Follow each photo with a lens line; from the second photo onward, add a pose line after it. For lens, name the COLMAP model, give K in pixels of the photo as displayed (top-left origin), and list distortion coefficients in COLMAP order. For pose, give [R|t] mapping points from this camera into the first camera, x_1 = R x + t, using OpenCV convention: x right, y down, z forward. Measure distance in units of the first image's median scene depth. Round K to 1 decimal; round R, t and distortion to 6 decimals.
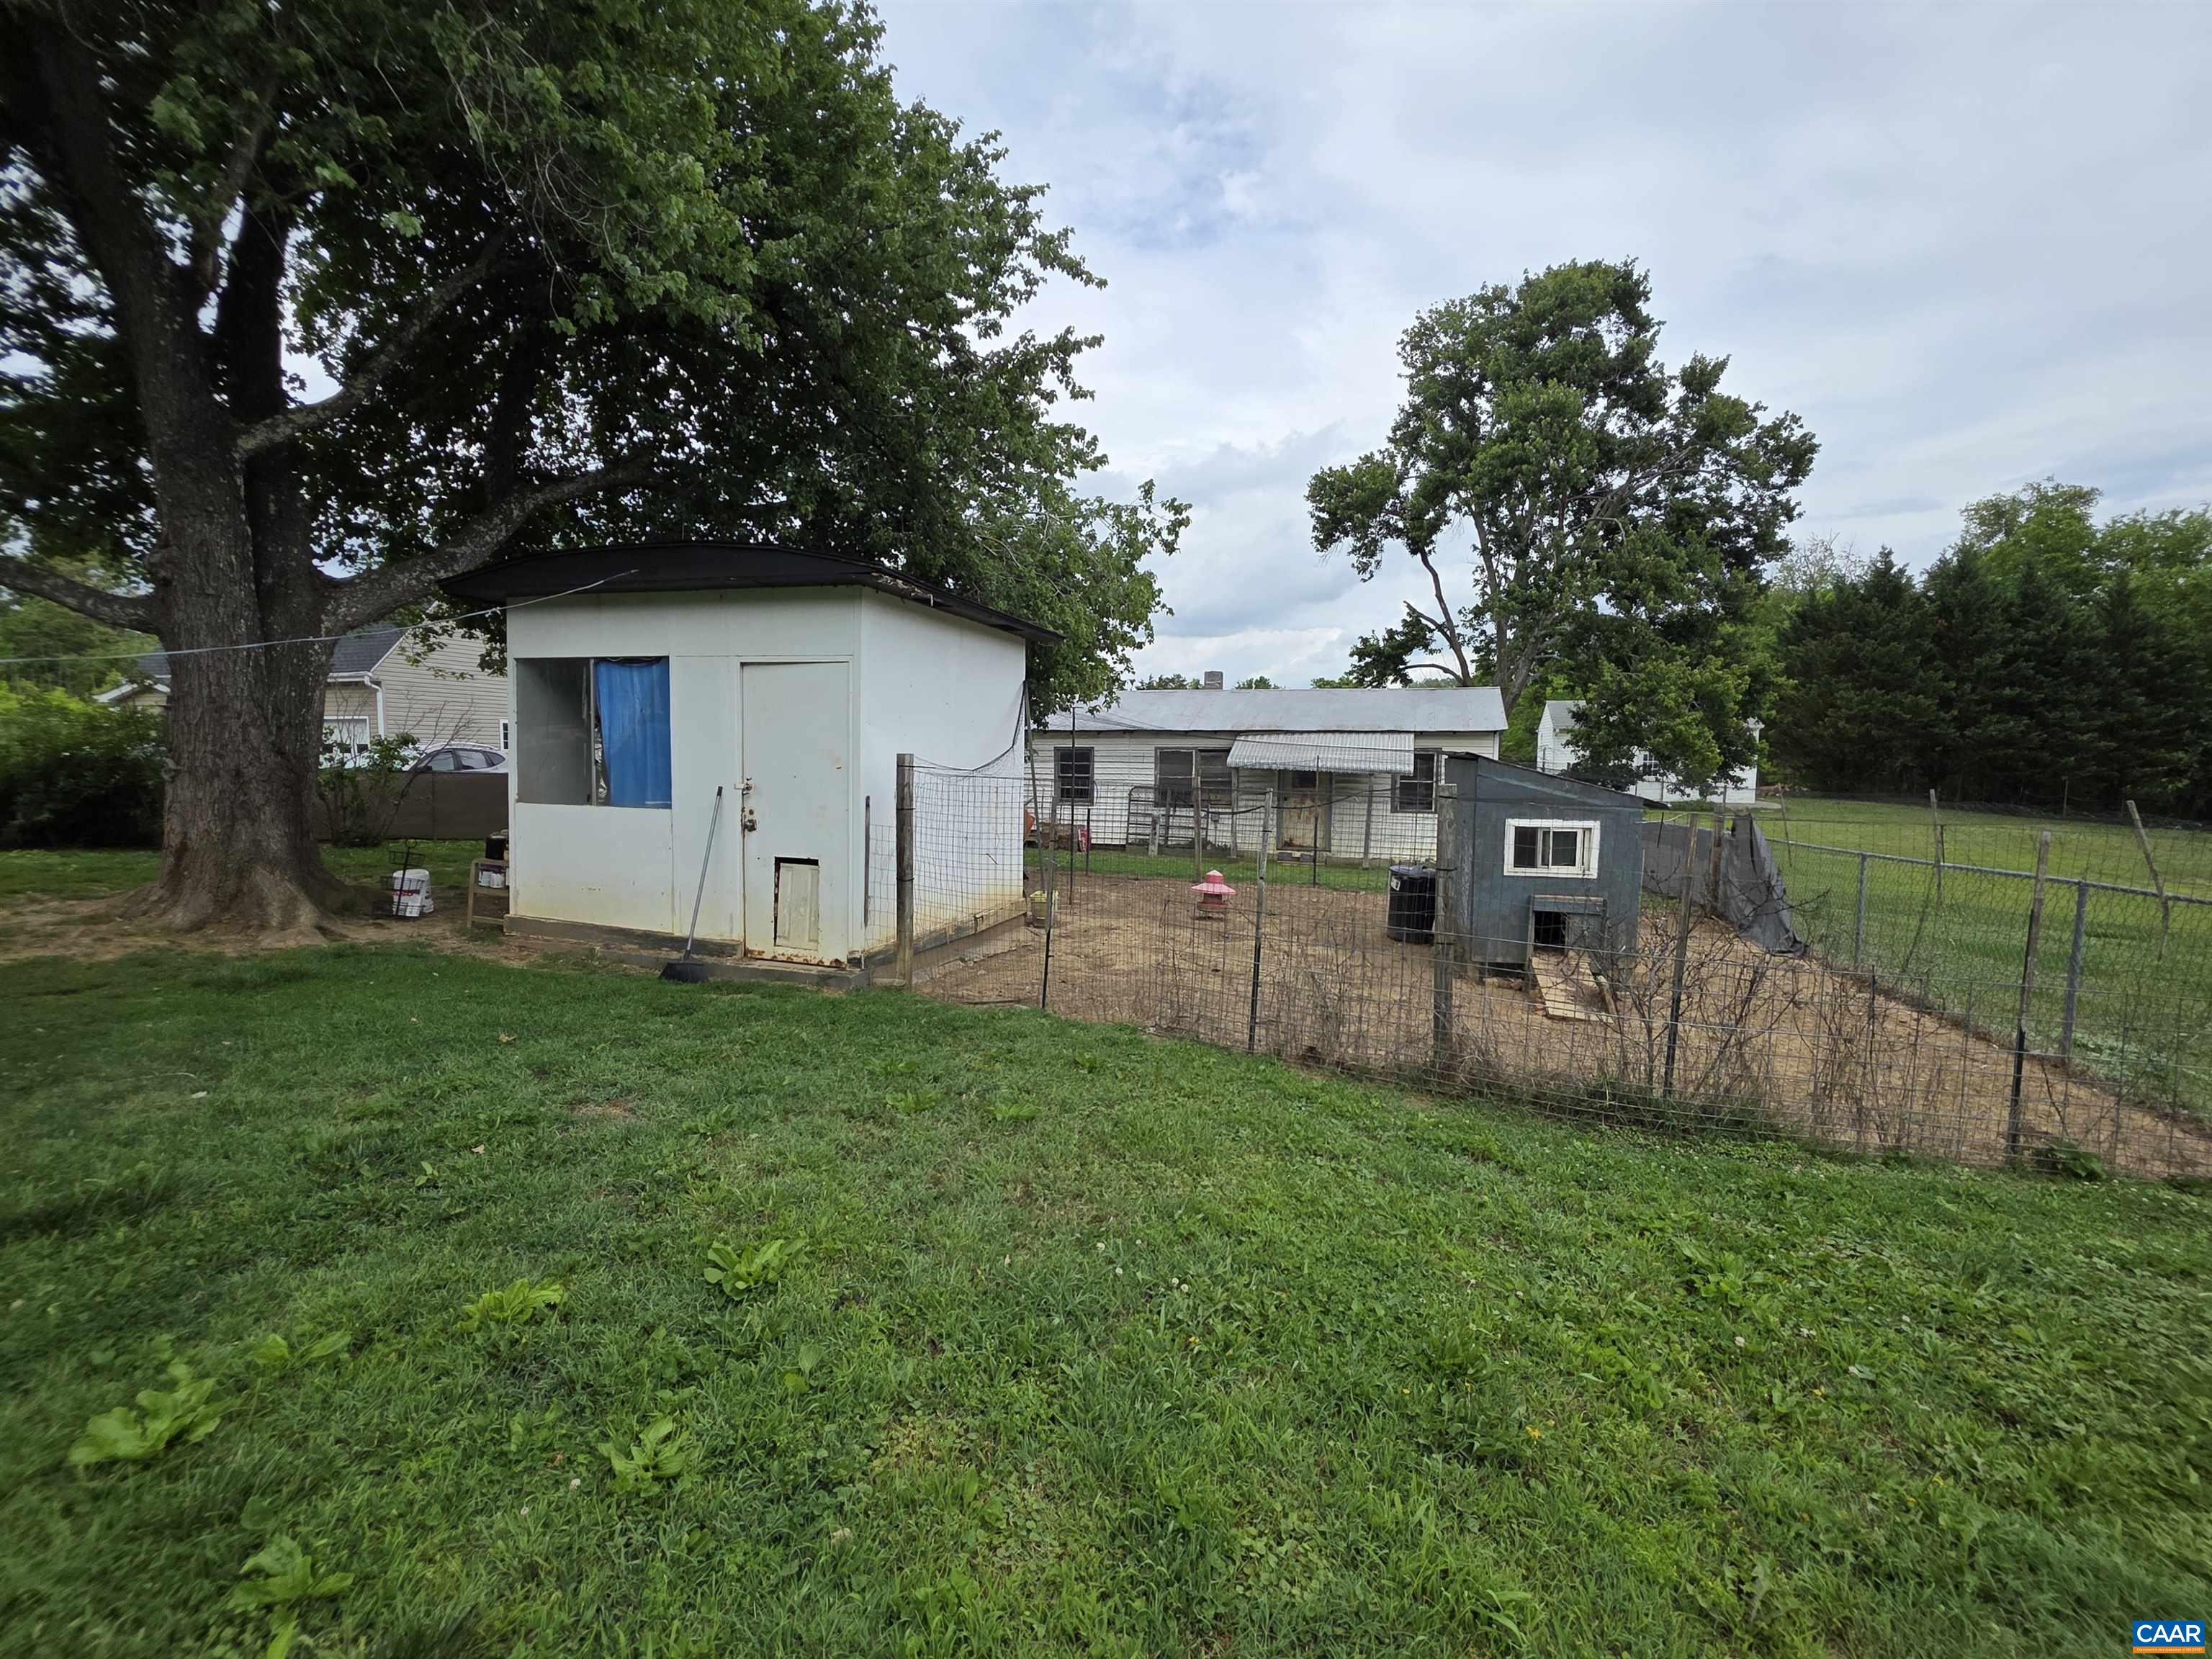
lens RADIAL K [[975.6, 0, 1106.0], [0, 975.6, 829.5], [0, 0, 1]] dist [-0.003465, 0.000233]
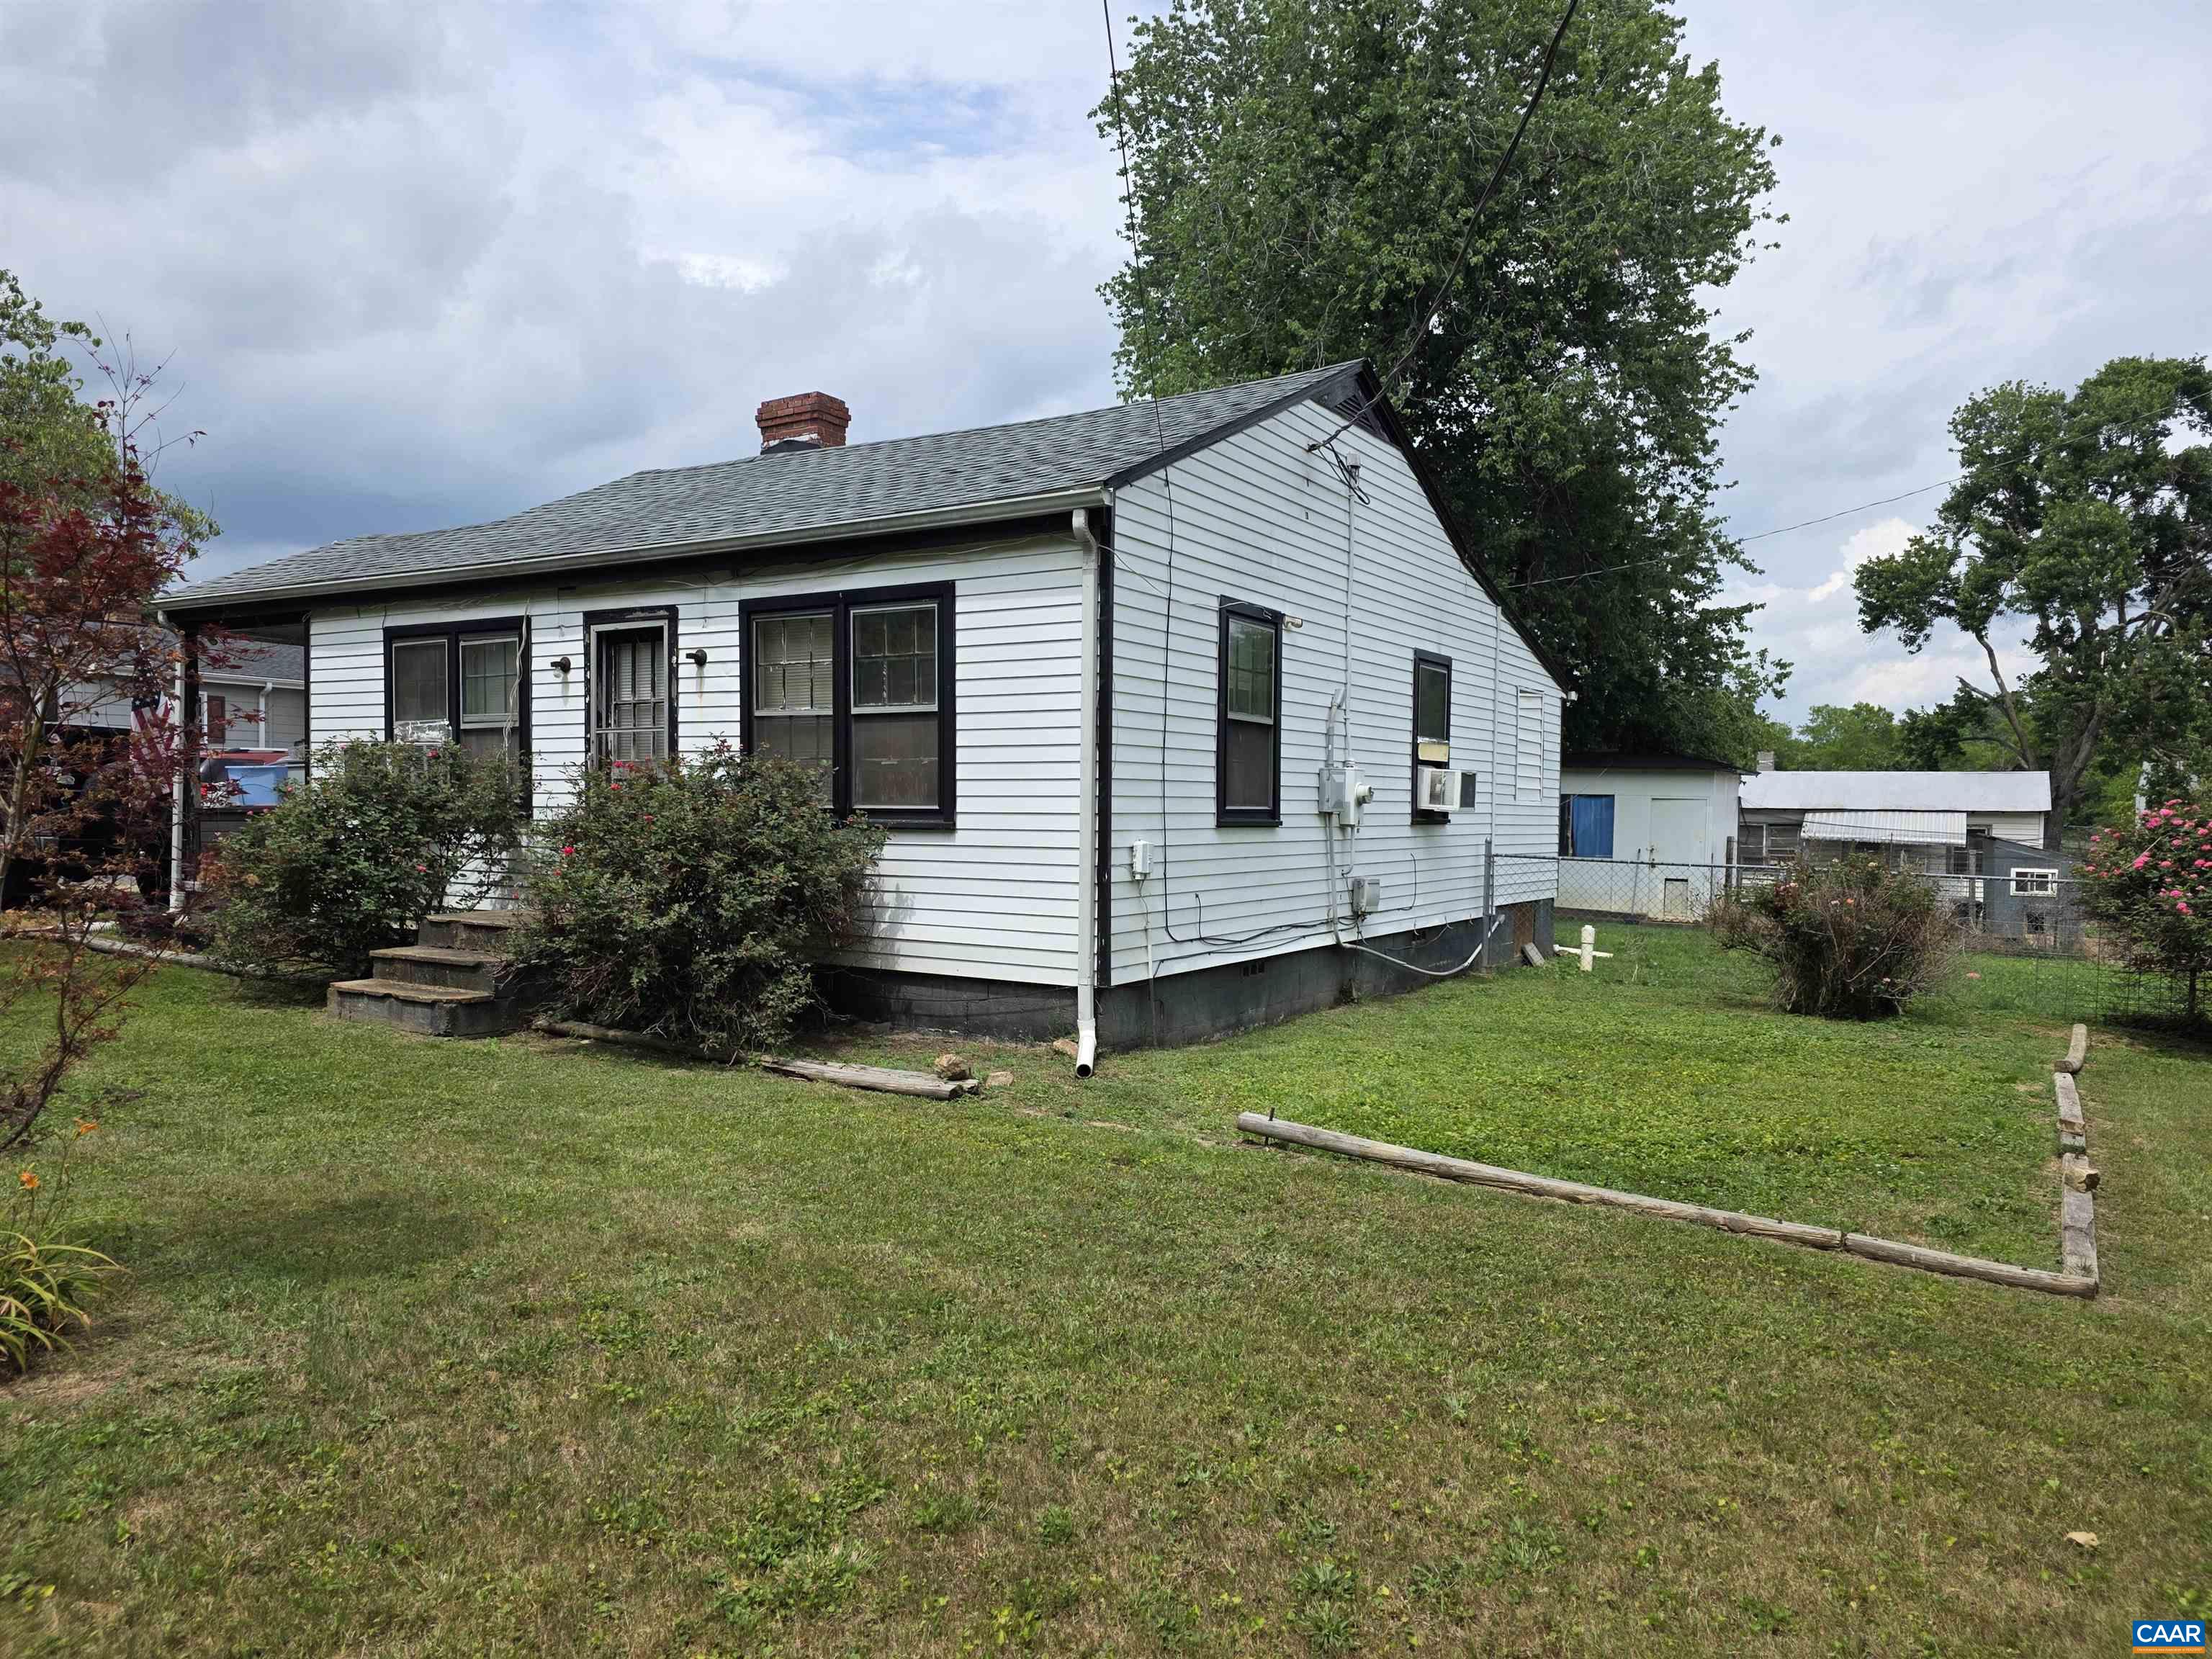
lens RADIAL K [[1473.8, 0, 1143.8], [0, 1473.8, 836.0], [0, 0, 1]] dist [0.058356, -0.033951]
pose [[0.978633, 0.005446, -0.205543, -0.225699], [-0.017890, 0.998114, -0.058731, 0.044059], [0.204835, 0.061153, 0.976884, -0.767394]]
